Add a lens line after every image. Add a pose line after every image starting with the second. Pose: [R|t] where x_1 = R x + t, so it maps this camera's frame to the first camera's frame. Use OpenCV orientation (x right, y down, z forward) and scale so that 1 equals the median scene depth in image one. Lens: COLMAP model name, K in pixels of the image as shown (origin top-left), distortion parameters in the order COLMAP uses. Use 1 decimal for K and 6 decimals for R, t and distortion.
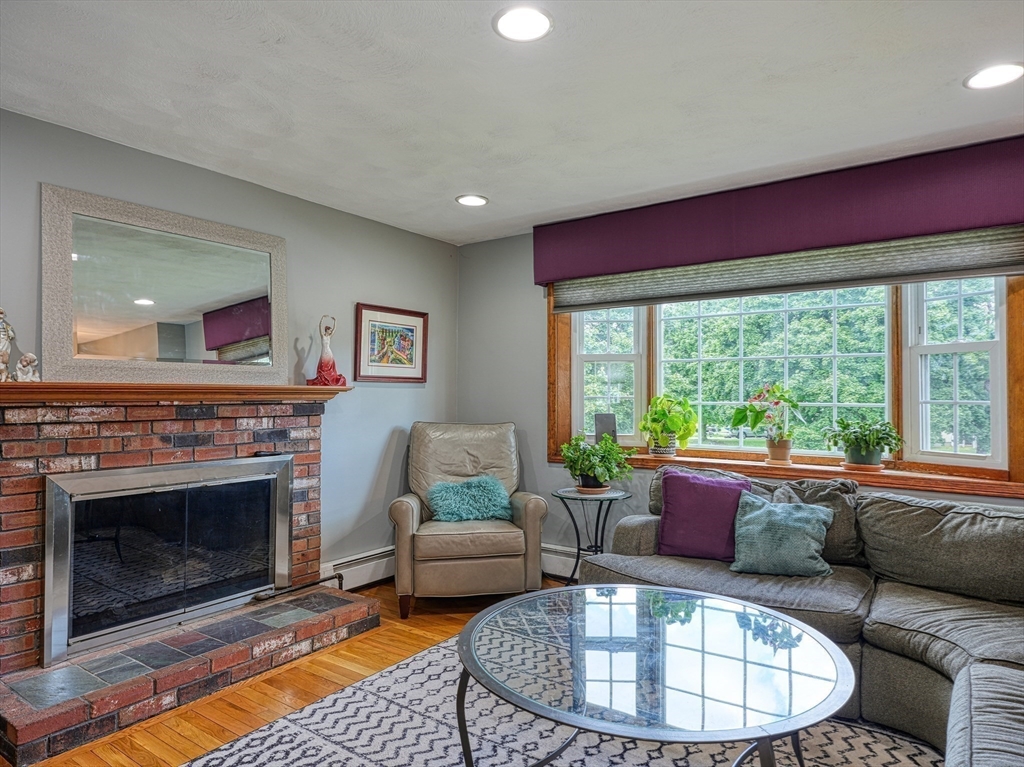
lens RADIAL K [[638.1, 0, 515.4], [0, 638.1, 383.8], [0, 0, 1]] dist [0.021354, -0.016828]
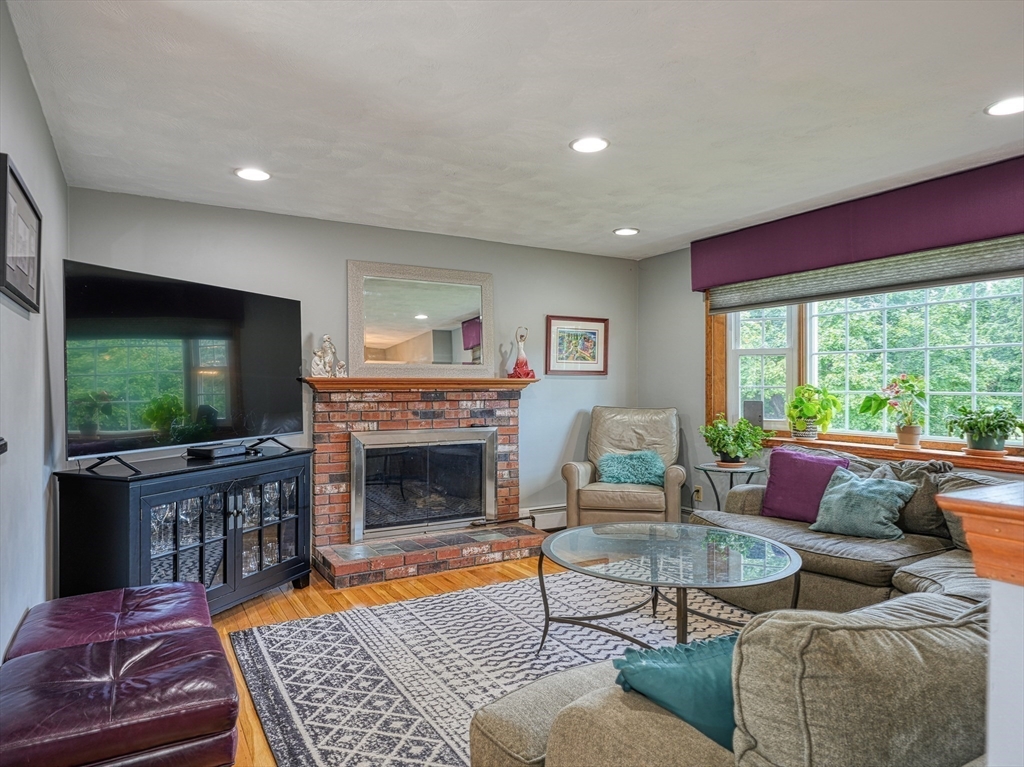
lens RADIAL K [[638.1, 0, 510.8], [0, 638.1, 383.2], [0, 0, 1]] dist [0.021354, -0.016828]
pose [[0.911024, -0.002649, -0.412346, 0.261624], [0.008677, 0.999881, 0.012747, -0.004382], [0.412263, -0.015191, 0.910938, -0.271491]]
